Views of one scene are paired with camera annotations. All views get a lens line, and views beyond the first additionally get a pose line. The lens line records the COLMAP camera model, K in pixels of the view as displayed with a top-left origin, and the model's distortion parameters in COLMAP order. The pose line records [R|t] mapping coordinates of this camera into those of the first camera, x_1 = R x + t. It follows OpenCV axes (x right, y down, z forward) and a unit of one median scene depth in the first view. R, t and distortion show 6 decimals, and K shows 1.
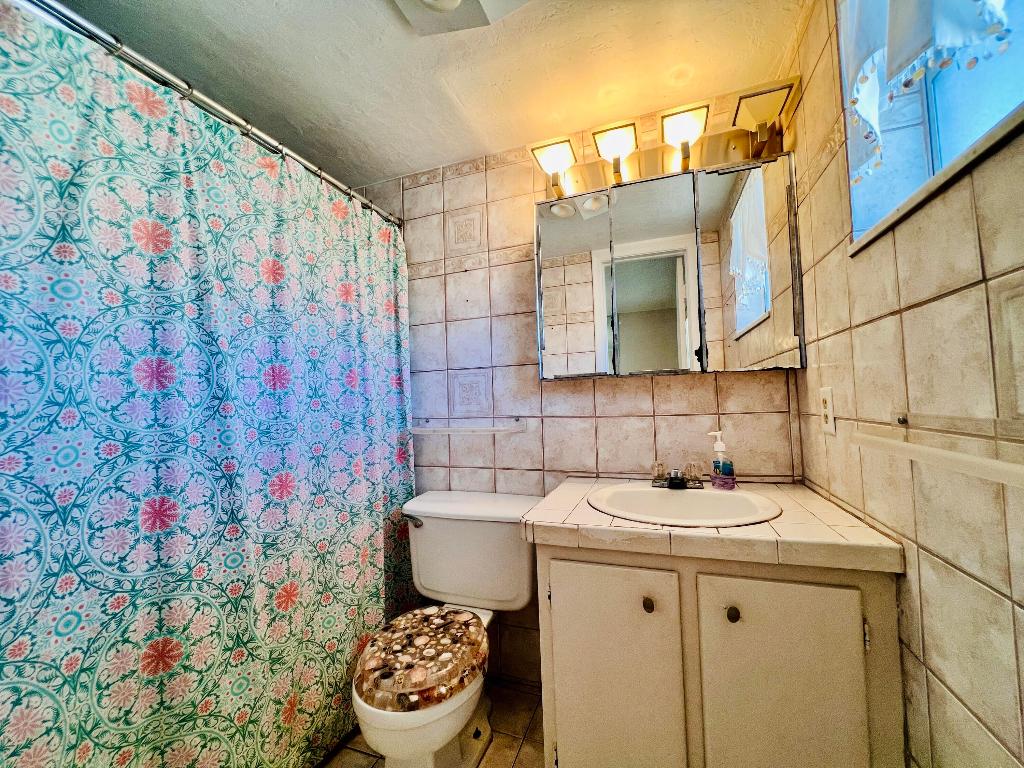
lens RADIAL K [[413.1, 0, 512.0], [0, 413.1, 384.0], [0, 0, 1]] dist [-0.001223, -0.000194]
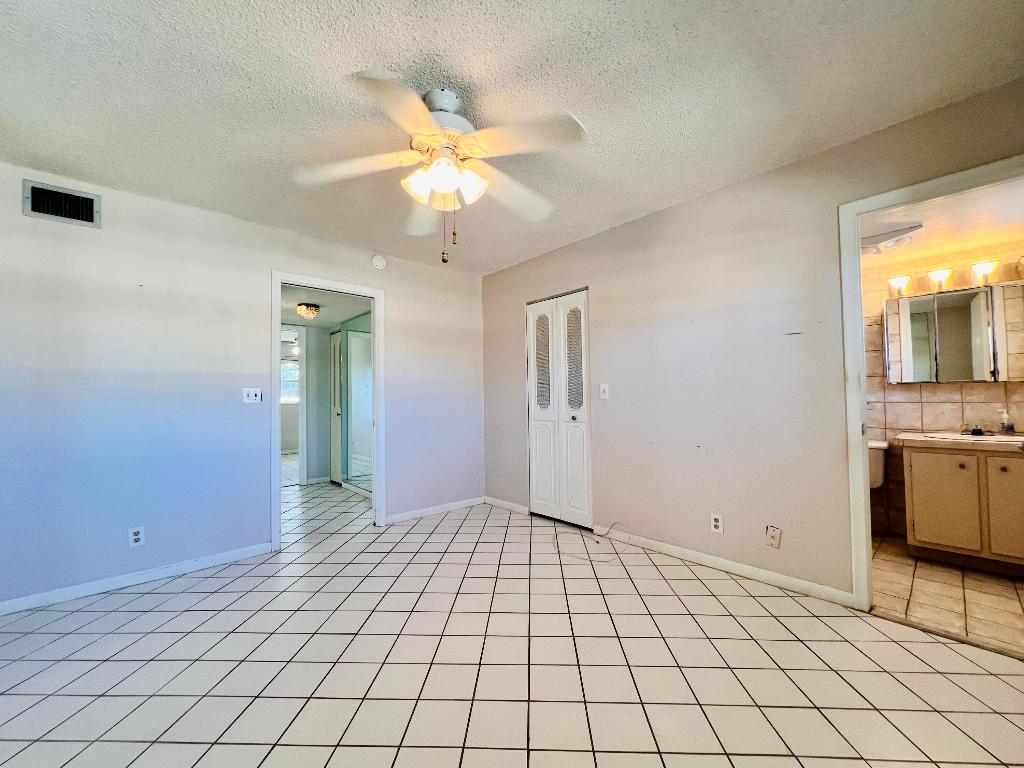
lens RADIAL K [[413.1, 0, 512.0], [0, 413.1, 384.0], [0, 0, 1]] dist [-0.001223, -0.000194]
pose [[0.891648, 0.008645, -0.452647, -0.757037], [-0.003588, 0.999921, 0.012028, -0.033010], [0.452715, -0.009101, 0.891609, -1.922775]]
